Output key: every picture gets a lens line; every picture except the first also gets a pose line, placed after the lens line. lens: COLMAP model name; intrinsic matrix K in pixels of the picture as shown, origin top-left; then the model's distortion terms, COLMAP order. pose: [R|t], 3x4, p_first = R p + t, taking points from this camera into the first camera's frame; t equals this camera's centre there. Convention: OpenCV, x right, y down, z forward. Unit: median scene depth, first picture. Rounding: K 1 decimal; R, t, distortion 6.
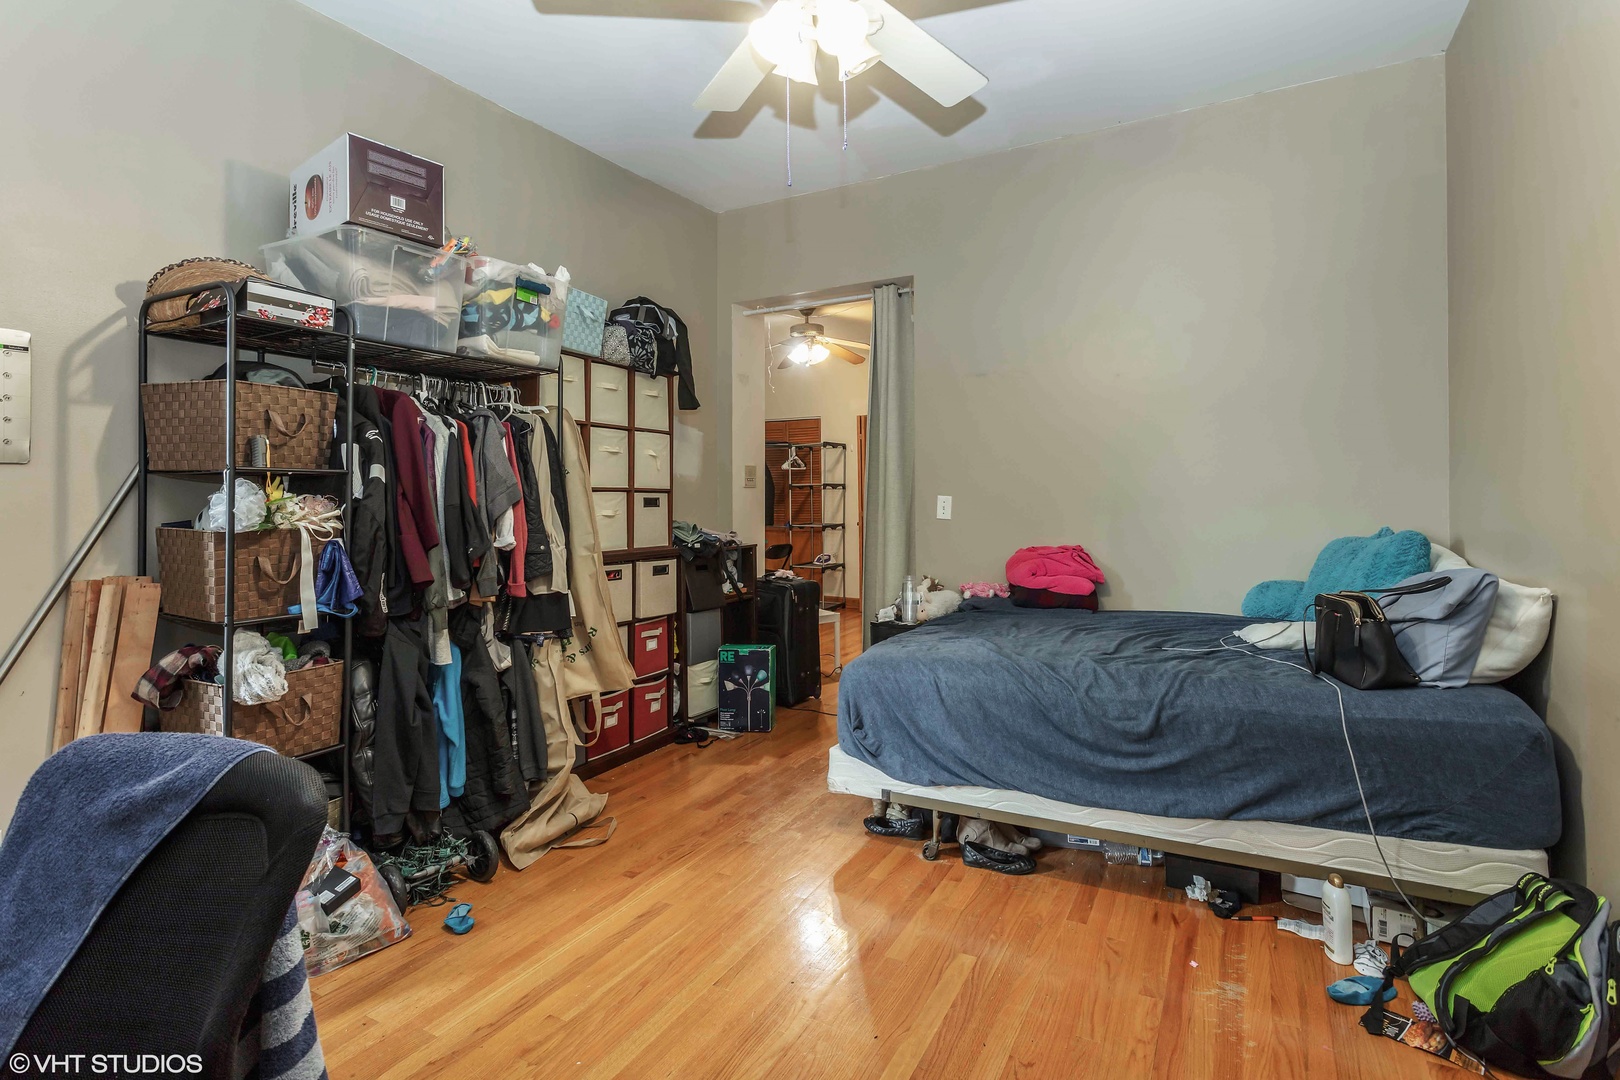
lens RADIAL K [[809.5, 0, 804.4], [0, 809.5, 475.0], [0, 0, 1]] dist [0.019194, 0.000137]
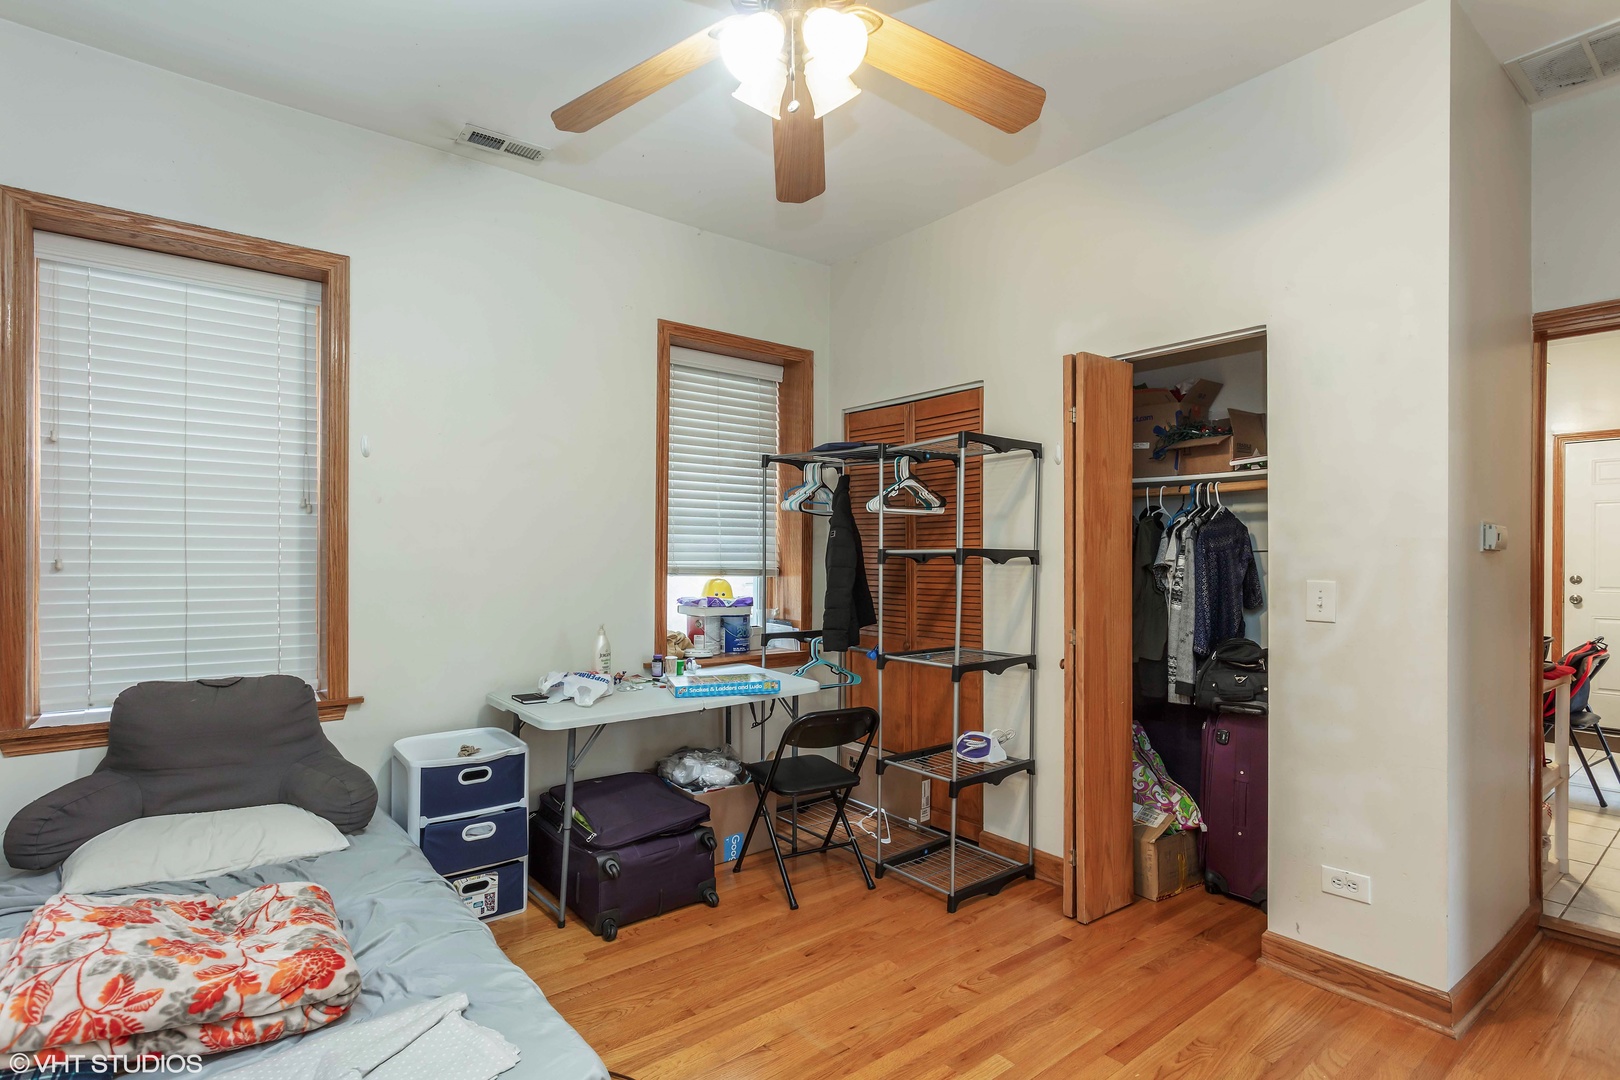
lens RADIAL K [[809.5, 0, 812.6], [0, 809.5, 553.7], [0, 0, 1]] dist [0.019194, 0.000137]
pose [[0.919774, 0.011309, -0.392287, 0.101501], [-0.003523, 0.999782, 0.020560, 0.005062], [0.392434, -0.017529, 0.919613, 0.609717]]
